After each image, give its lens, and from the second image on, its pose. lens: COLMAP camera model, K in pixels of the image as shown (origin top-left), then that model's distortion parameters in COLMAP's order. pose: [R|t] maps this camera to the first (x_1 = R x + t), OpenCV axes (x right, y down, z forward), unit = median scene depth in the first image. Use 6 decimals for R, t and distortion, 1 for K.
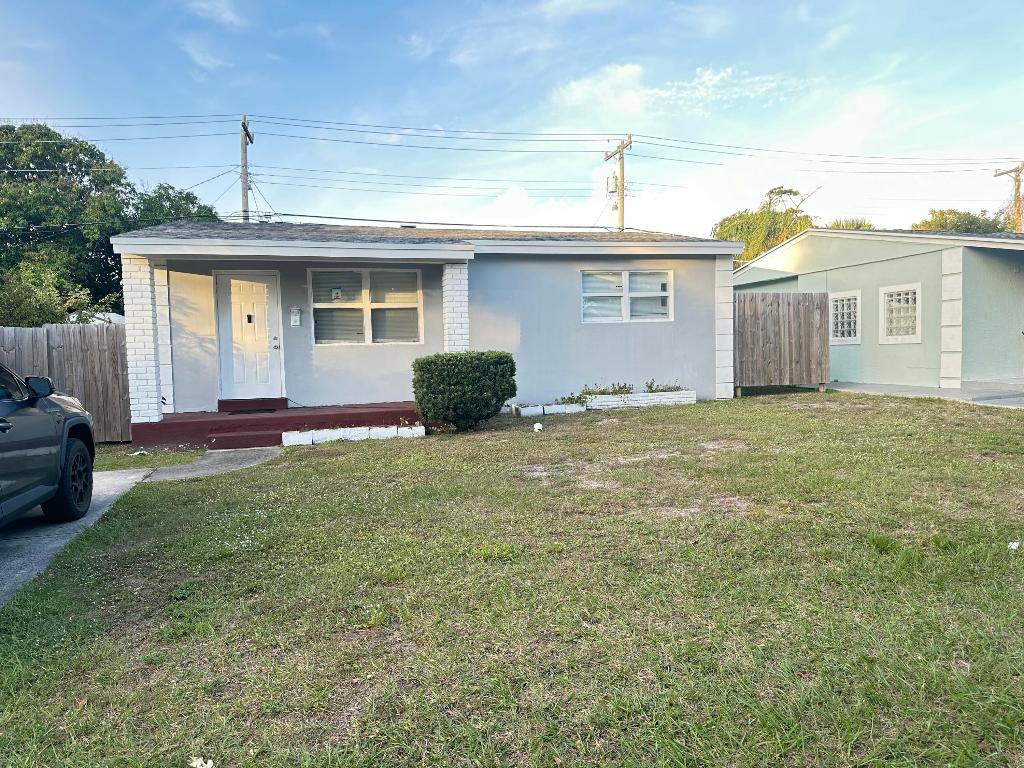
lens RADIAL K [[734.3, 0, 514.0], [0, 734.3, 390.7], [0, 0, 1]] dist [0.085649, -0.103547]
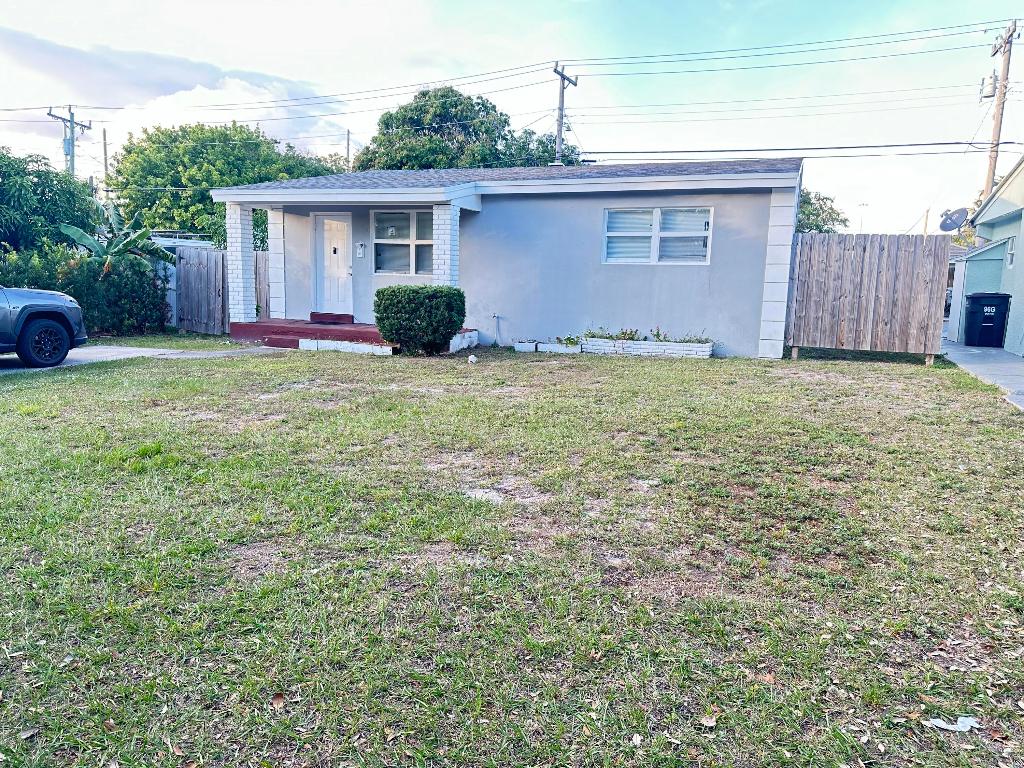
lens RADIAL K [[734.3, 0, 507.1], [0, 734.3, 382.7], [0, 0, 1]] dist [0.085649, -0.103547]
pose [[0.795470, 0.132577, -0.591313, 0.580966], [-0.083460, 0.990445, 0.109791, -0.031653], [0.600218, -0.037984, 0.798934, 0.132624]]
